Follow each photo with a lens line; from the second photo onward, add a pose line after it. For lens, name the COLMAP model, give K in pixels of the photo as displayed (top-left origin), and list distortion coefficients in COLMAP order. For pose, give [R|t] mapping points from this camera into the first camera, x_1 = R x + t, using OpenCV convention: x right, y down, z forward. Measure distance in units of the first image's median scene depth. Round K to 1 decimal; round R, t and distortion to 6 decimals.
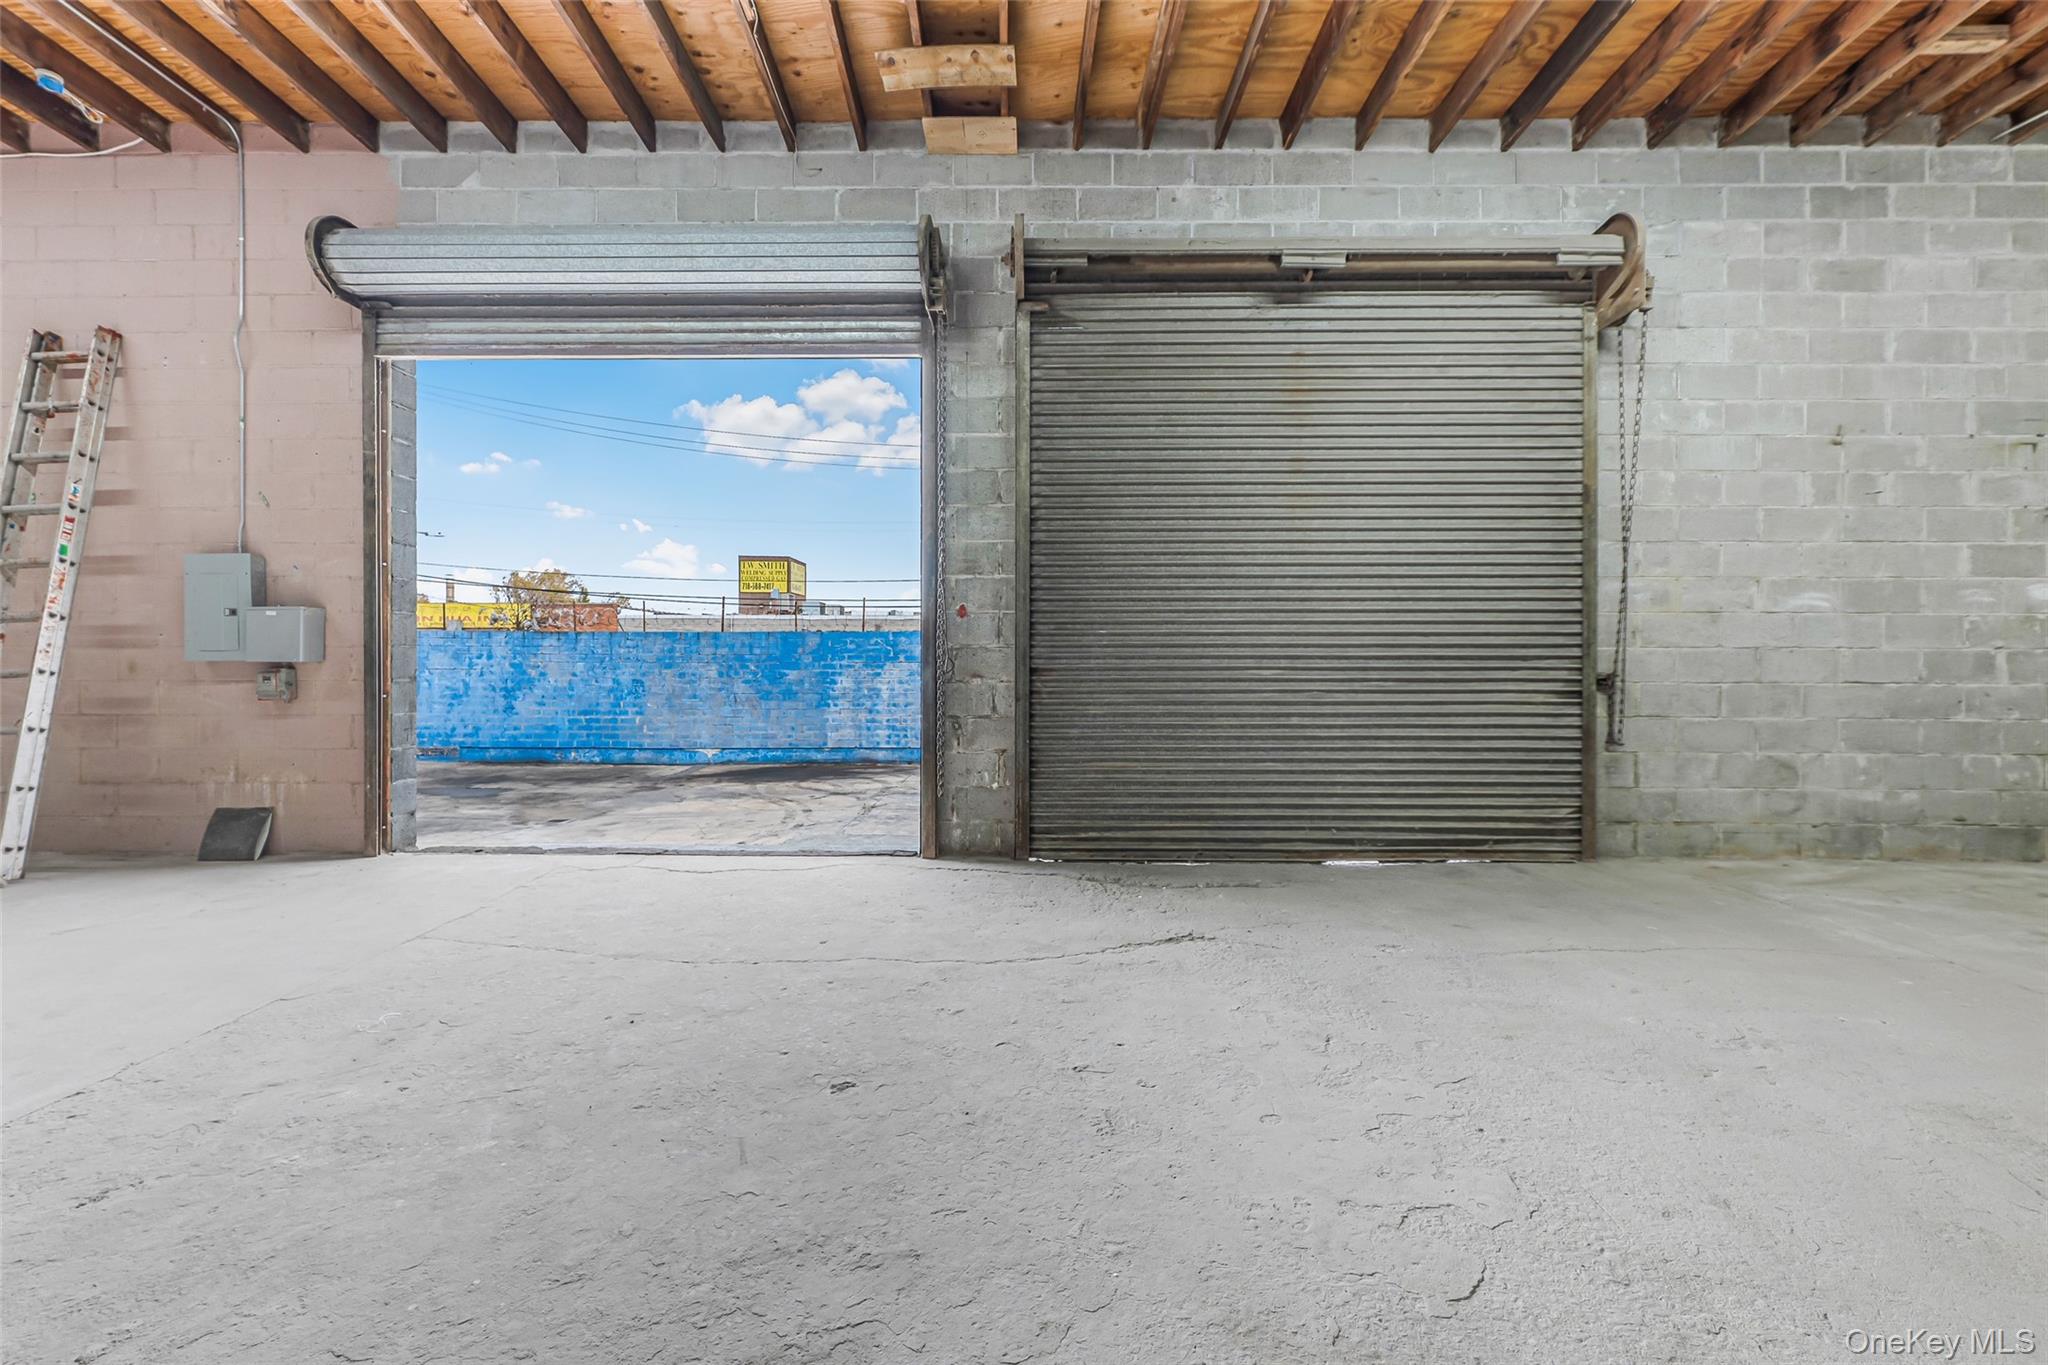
lens RADIAL K [[827.5, 0, 1017.8], [0, 827.5, 667.7], [0, 0, 1]] dist [0.000247, 0.000901]
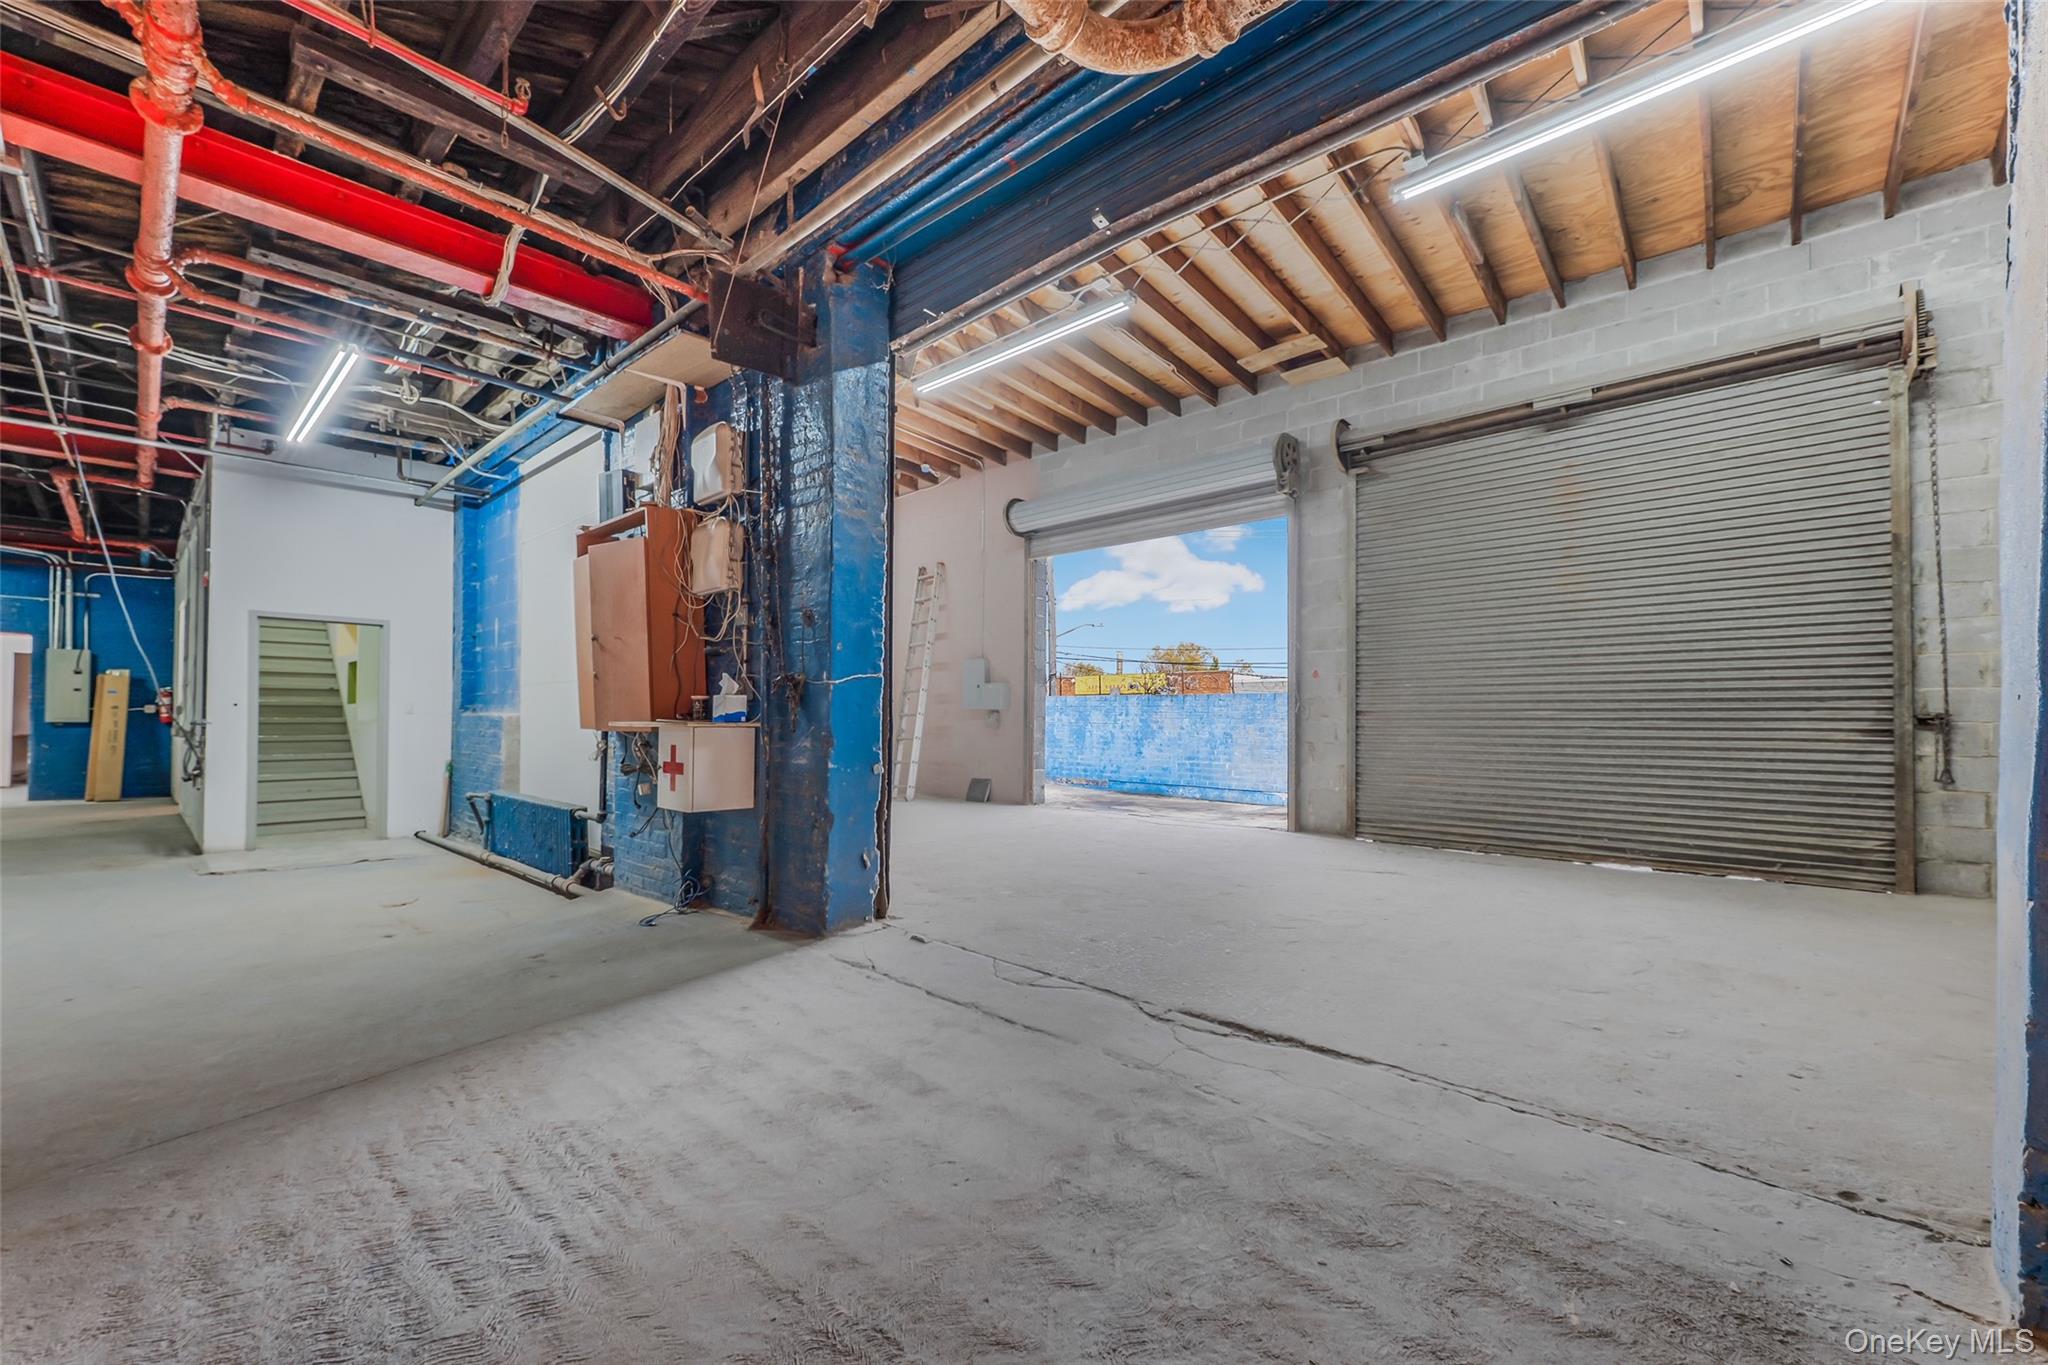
lens RADIAL K [[813.3, 0, 1023.4], [0, 813.3, 717.4], [0, 0, 1]] dist [0.000066, -0.000052]
pose [[0.749626, 0.000402, -0.661861, 0.534101], [-0.009817, 0.999897, -0.010511, 0.034135], [0.661789, 0.014377, 0.749552, -0.500112]]
